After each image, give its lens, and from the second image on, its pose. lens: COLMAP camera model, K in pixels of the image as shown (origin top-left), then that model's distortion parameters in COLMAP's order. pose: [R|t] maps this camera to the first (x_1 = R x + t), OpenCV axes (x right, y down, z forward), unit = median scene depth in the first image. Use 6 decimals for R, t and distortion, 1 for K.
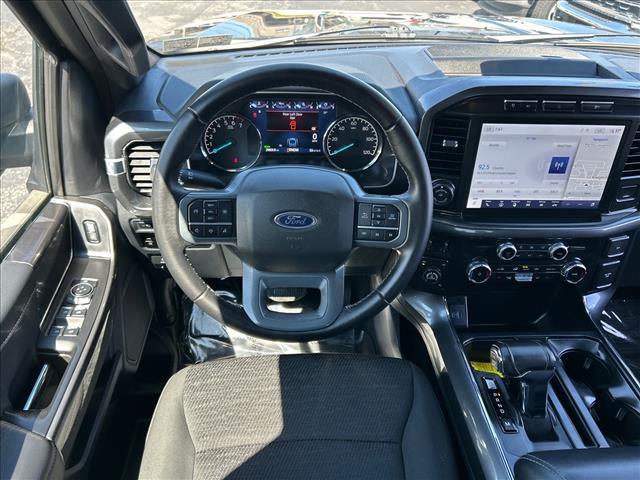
lens RADIAL K [[479.2, 0, 314.5], [0, 479.2, 246.3], [0, 0, 1]] dist [0.025951, -0.056086]
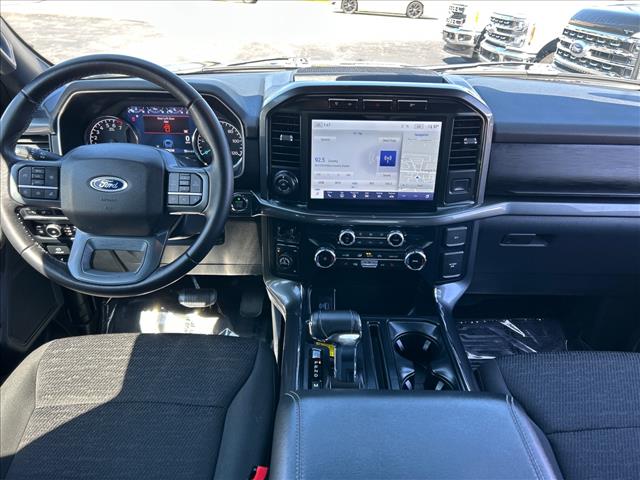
lens RADIAL K [[479.2, 0, 313.8], [0, 479.2, 240.2], [0, 0, 1]] dist [0.025951, -0.056086]
pose [[0.998612, 0.013061, -0.051019, 0.388389], [-0.020071, 0.990032, -0.139405, 0.173860], [0.048690, 0.140236, 0.988920, -0.081040]]
